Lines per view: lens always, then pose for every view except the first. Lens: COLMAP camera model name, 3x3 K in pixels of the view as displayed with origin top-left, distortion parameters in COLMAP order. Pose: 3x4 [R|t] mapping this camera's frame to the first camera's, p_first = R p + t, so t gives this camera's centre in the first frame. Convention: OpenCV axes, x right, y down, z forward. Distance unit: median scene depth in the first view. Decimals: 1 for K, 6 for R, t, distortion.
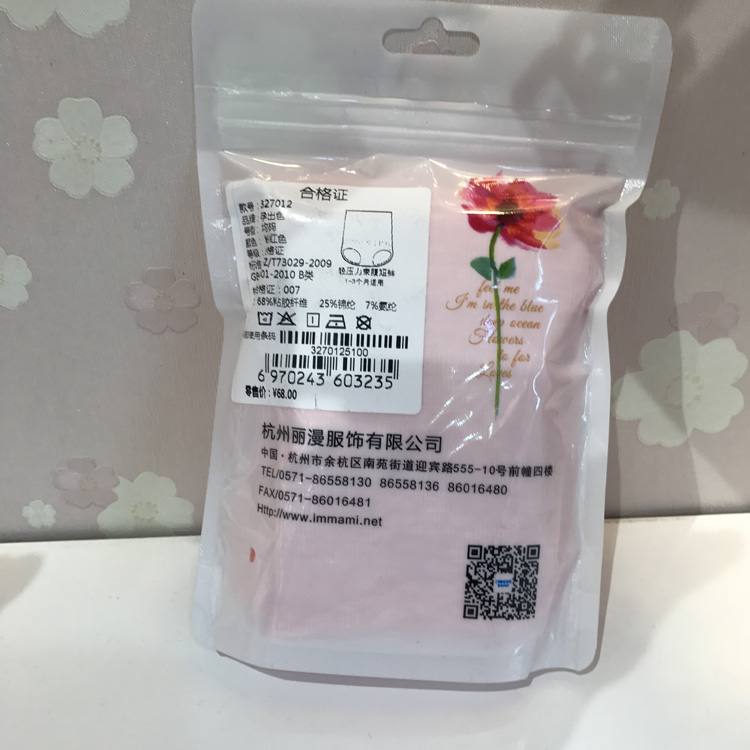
lens RADIAL K [[818.9, 0, 375.0], [0, 818.9, 375.0], [0, 0, 1]] dist [0.082036, -0.182004]
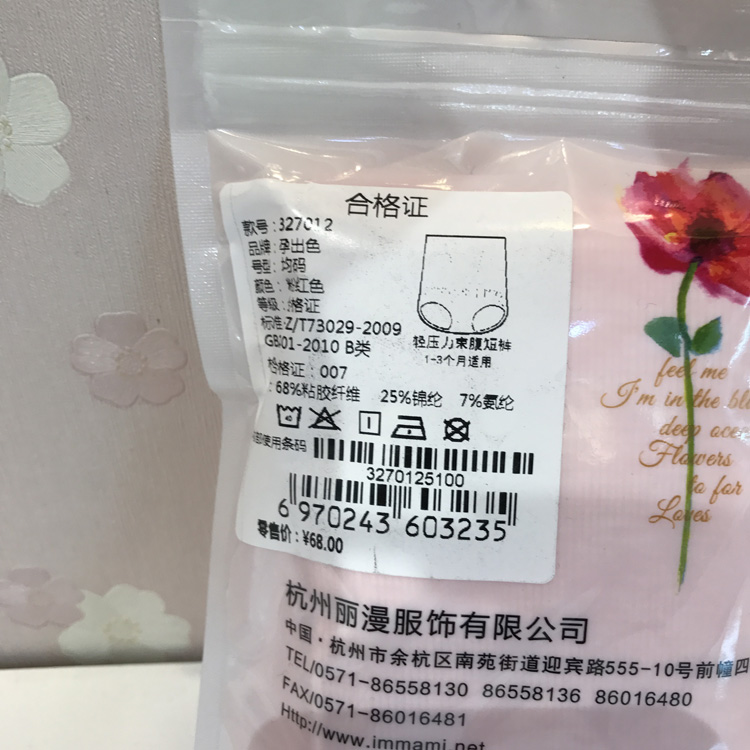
lens RADIAL K [[818.9, 0, 375.0], [0, 818.9, 375.0], [0, 0, 1]] dist [0.082036, -0.182004]
pose [[0.999755, -0.003903, -0.021792, -0.057190], [0.005635, 0.996780, 0.079984, -0.144755], [0.021409, -0.080087, 0.996558, 0.401711]]
